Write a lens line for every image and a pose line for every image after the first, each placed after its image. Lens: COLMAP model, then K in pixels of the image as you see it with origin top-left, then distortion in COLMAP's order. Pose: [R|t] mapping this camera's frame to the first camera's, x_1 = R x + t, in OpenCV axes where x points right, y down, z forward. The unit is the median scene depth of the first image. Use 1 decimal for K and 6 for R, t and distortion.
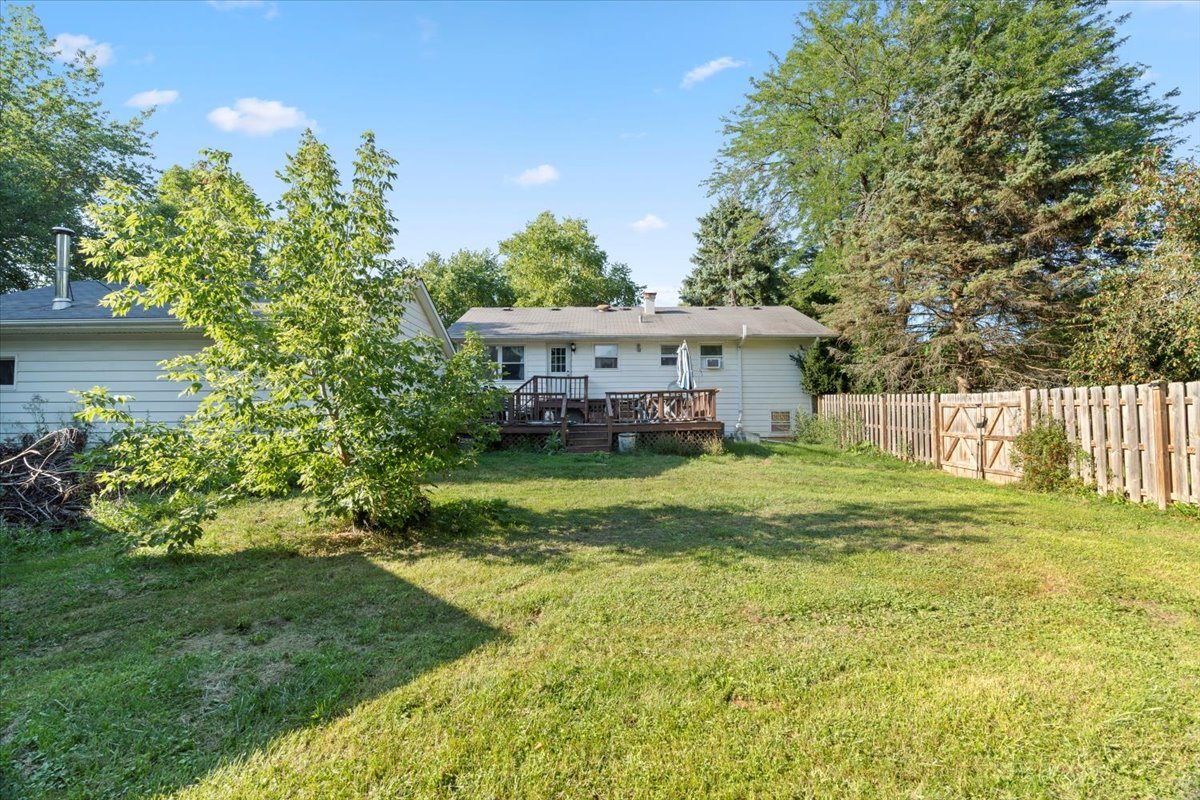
lens RADIAL K [[543.9, 0, 600.0], [0, 543.9, 400.0], [0, 0, 1]] dist [0.001435, 0.002094]
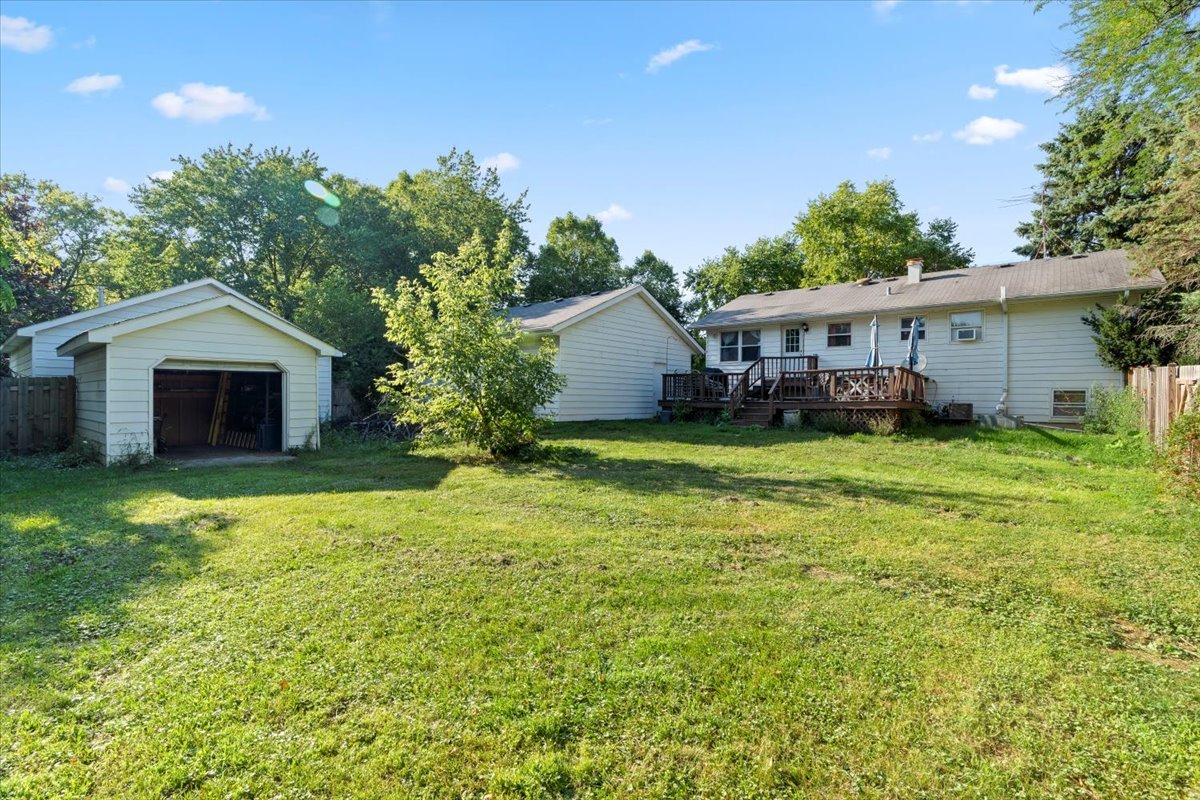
lens RADIAL K [[543.9, 0, 600.0], [0, 543.9, 400.0], [0, 0, 1]] dist [0.001435, 0.002094]
pose [[0.759843, 0.014753, -0.649939, 0.322860], [0.009554, 0.999381, 0.033854, 0.001535], [0.650037, -0.031934, 0.759232, -0.036119]]
